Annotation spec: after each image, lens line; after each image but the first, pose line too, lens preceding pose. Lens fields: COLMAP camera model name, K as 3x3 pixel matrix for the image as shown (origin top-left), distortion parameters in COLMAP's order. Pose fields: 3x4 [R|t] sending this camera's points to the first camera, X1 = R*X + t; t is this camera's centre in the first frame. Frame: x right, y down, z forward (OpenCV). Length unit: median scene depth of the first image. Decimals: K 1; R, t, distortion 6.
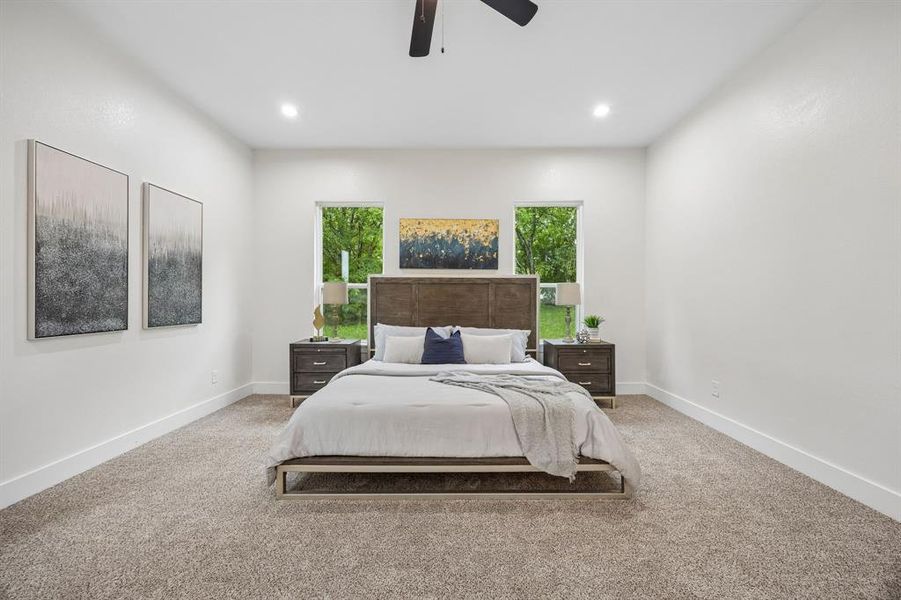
lens RADIAL K [[352.1, 0, 451.2], [0, 352.1, 296.6], [0, 0, 1]] dist [0.000303, 0.000261]
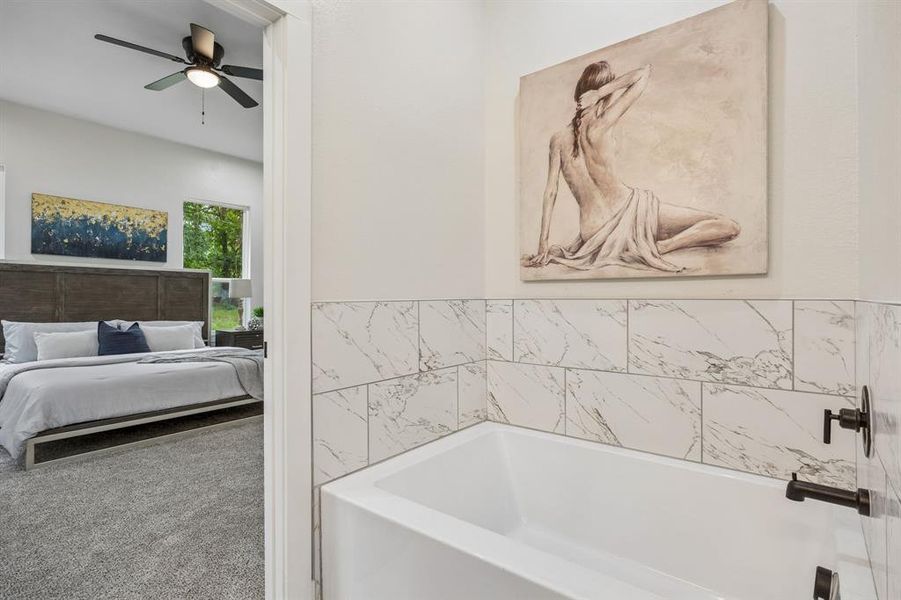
lens RADIAL K [[451.2, 0, 443.9], [0, 451.2, 295.5], [0, 0, 1]] dist [0.014830, -0.000753]
pose [[0.632393, 0.006118, 0.774623, -0.362961], [-0.007935, 0.999968, -0.001420, 0.011784], [-0.774607, -0.005248, 0.632421, -0.416938]]
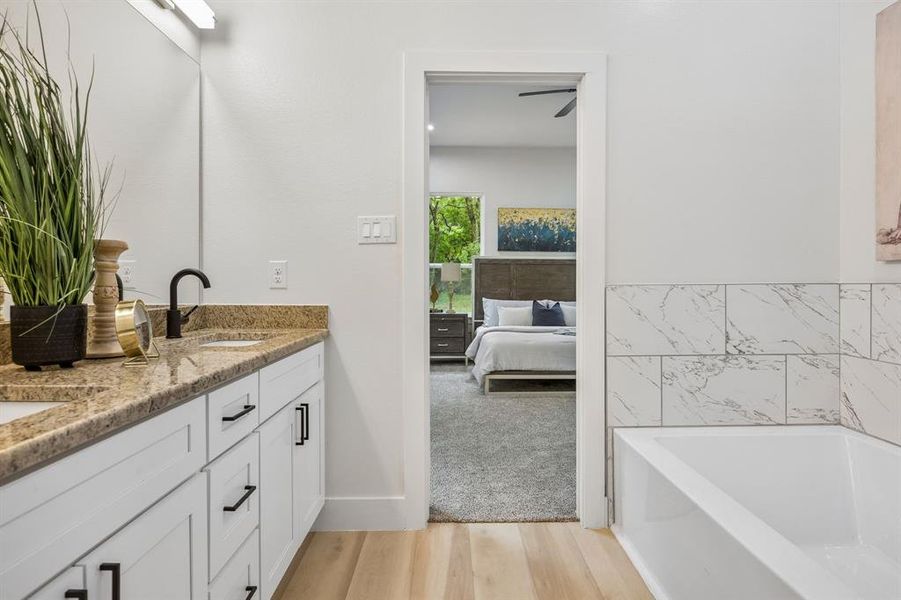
lens RADIAL K [[484.5, 0, 451.3], [0, 484.5, 287.8], [0, 0, 1]] dist [0.018537, -0.000046]
pose [[0.999926, 0.003807, 0.011593, -0.319196], [-0.004028, 0.999808, 0.019178, 0.011481], [-0.011518, -0.019224, 0.999749, -0.597469]]
